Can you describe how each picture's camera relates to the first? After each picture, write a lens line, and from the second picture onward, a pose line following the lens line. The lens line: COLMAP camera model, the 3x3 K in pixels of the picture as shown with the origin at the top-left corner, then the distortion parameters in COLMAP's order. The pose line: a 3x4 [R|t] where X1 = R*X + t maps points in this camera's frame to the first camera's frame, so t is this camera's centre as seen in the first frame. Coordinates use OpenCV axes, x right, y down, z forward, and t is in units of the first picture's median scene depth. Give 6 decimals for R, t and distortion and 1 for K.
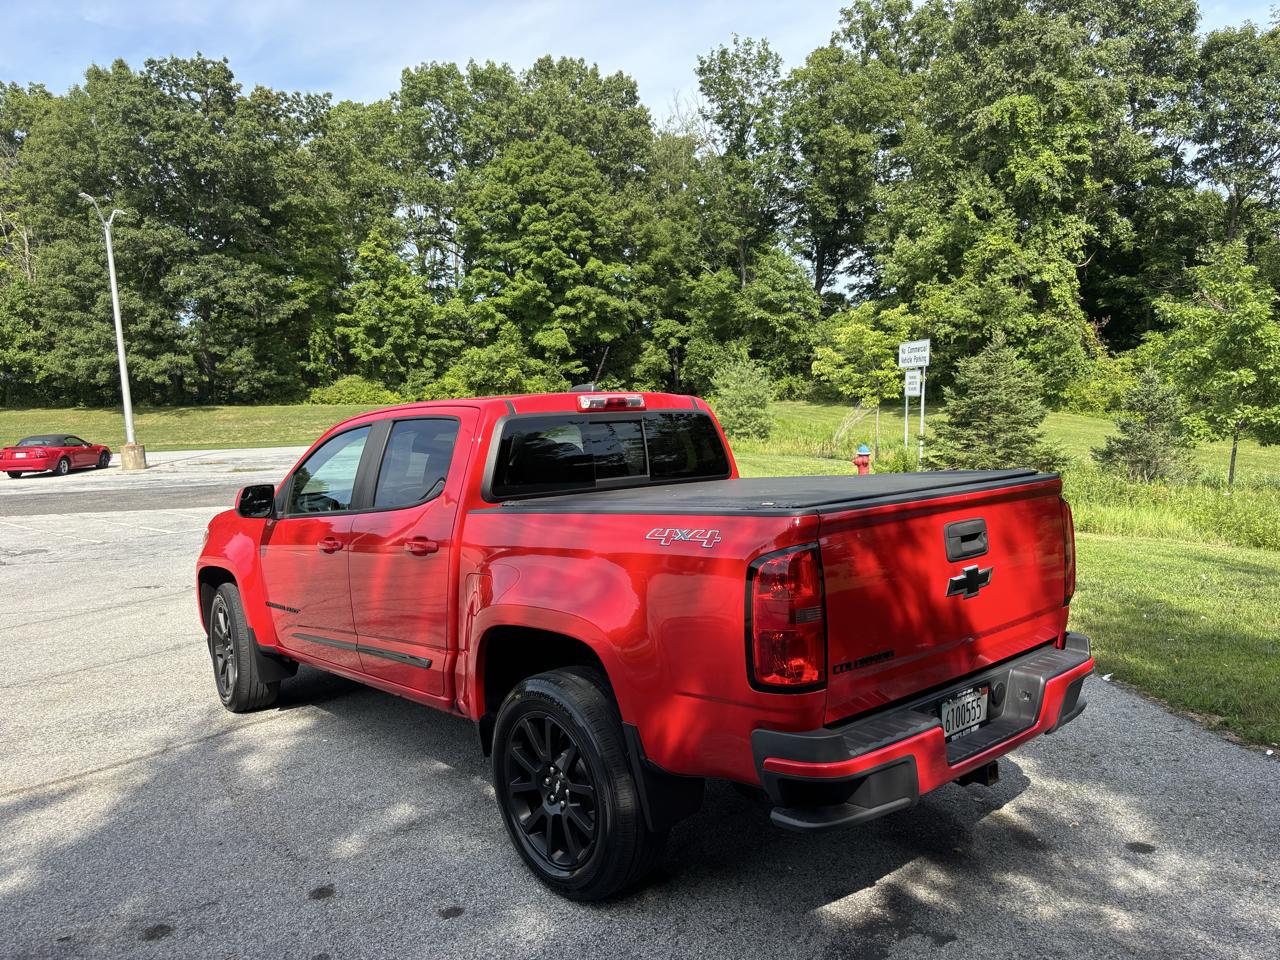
lens RADIAL K [[988.8, 0, 733.0], [0, 988.8, 477.2], [0, 0, 1]] dist [0.006182, -0.002344]
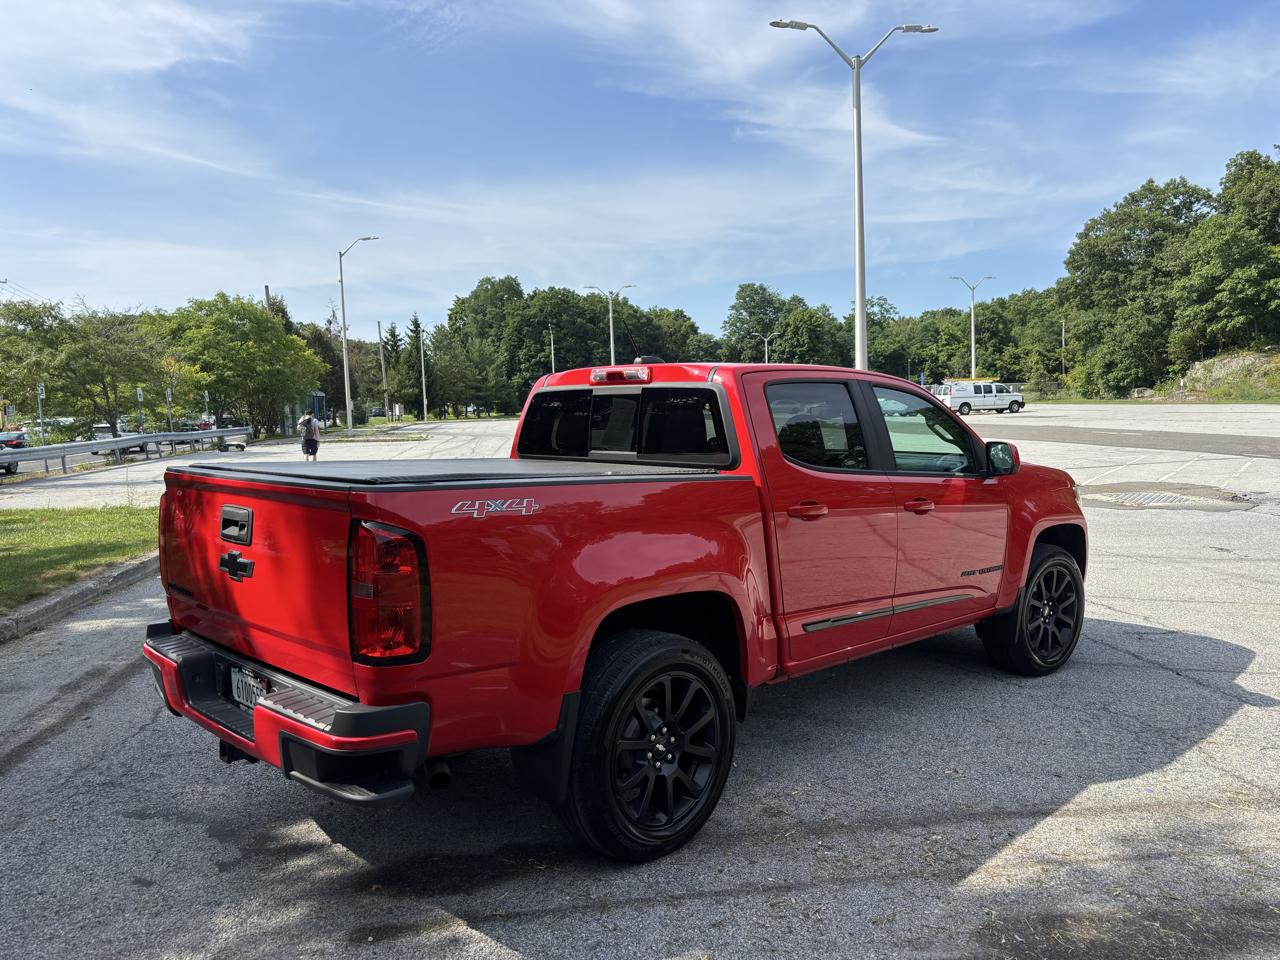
lens RADIAL K [[1050.8, 0, 612.6], [0, 1050.8, 497.1], [0, 0, 1]] dist [0.011979, -0.006622]
pose [[-0.057128, 0.124096, -0.990624, 0.109781], [-0.044103, 0.990962, 0.126682, -0.010283], [0.997392, 0.050927, -0.051139, 0.122474]]
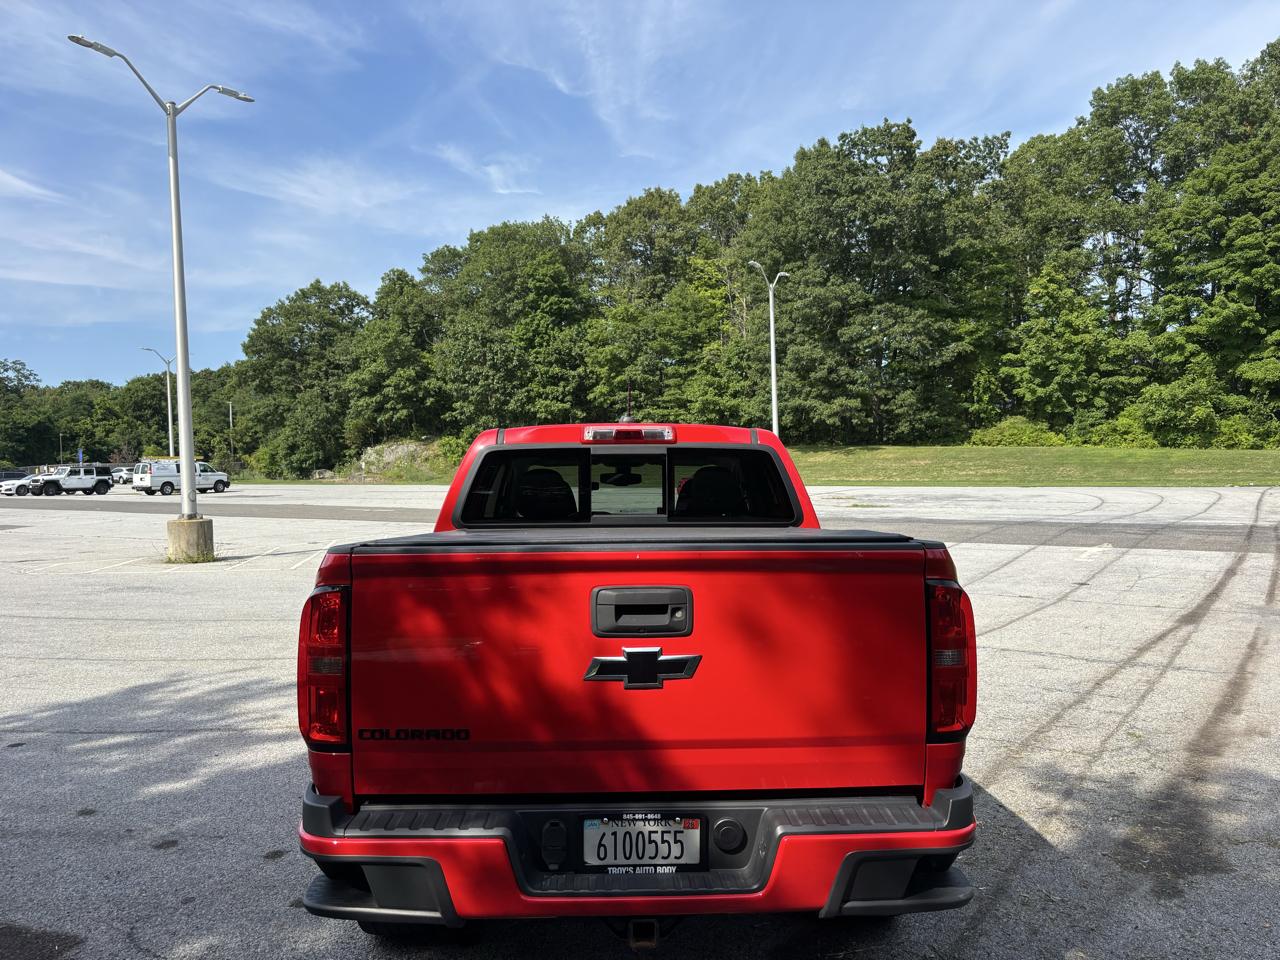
lens RADIAL K [[1037.5, 0, 694.8], [0, 1037.5, 485.1], [0, 0, 1]] dist [0.009994, -0.000105]
pose [[0.742626, 0.037031, -0.668682, 0.067273], [-0.061999, 0.997984, -0.013587, -0.002165], [0.666831, 0.051547, 0.743424, 0.036700]]
